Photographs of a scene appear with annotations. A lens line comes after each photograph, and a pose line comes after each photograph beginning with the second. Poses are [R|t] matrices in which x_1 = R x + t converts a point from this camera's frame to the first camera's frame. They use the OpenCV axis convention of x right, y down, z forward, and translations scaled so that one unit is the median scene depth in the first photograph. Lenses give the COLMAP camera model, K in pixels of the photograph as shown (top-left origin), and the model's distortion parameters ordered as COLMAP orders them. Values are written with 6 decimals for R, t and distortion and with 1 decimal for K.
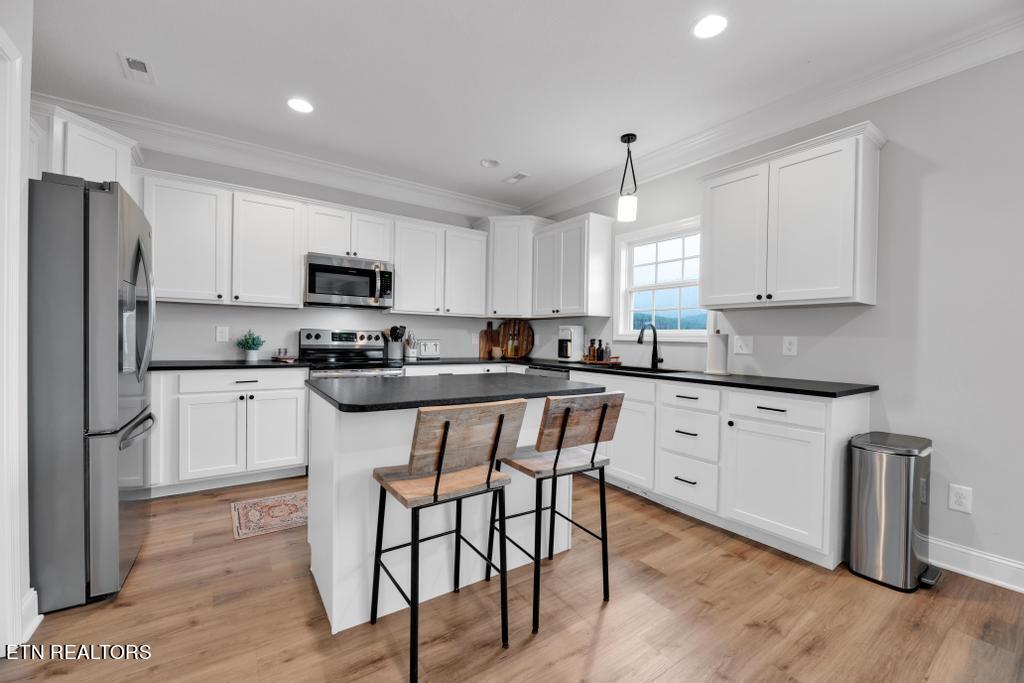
lens RADIAL K [[429.0, 0, 511.2], [0, 429.0, 344.7], [0, 0, 1]] dist [-0.009960, -0.001216]
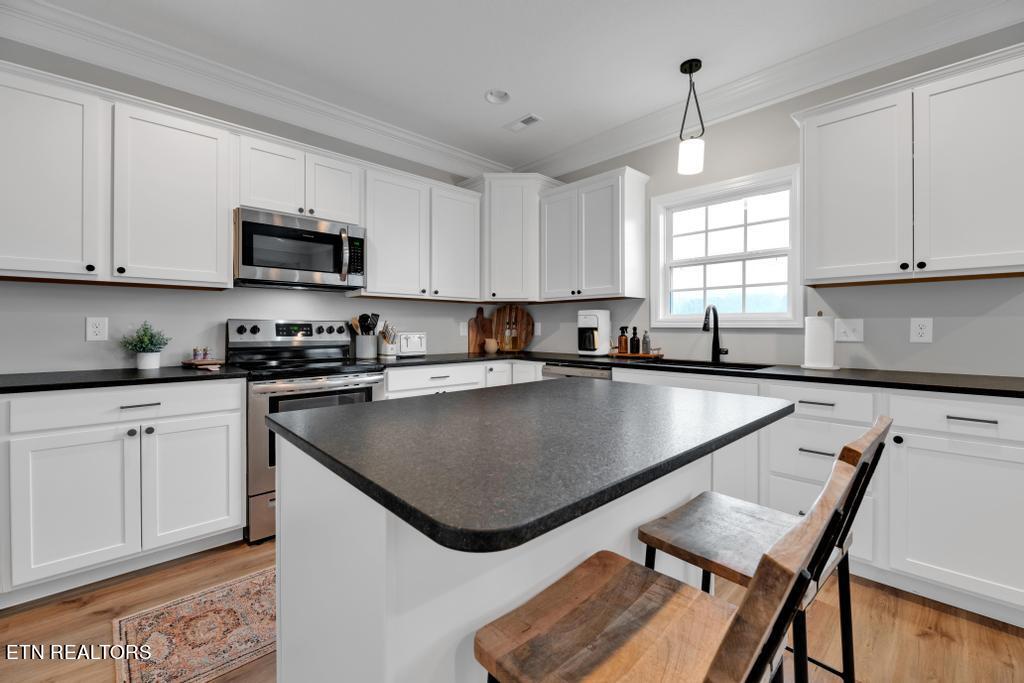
lens RADIAL K [[429.0, 0, 511.0], [0, 429.0, 328.2], [0, 0, 1]] dist [-0.009960, -0.001216]
pose [[0.987238, -0.018700, 0.158152, -0.156589], [0.020753, 0.999720, -0.011337, -0.005553], [-0.157896, 0.014474, 0.987350, 0.259581]]
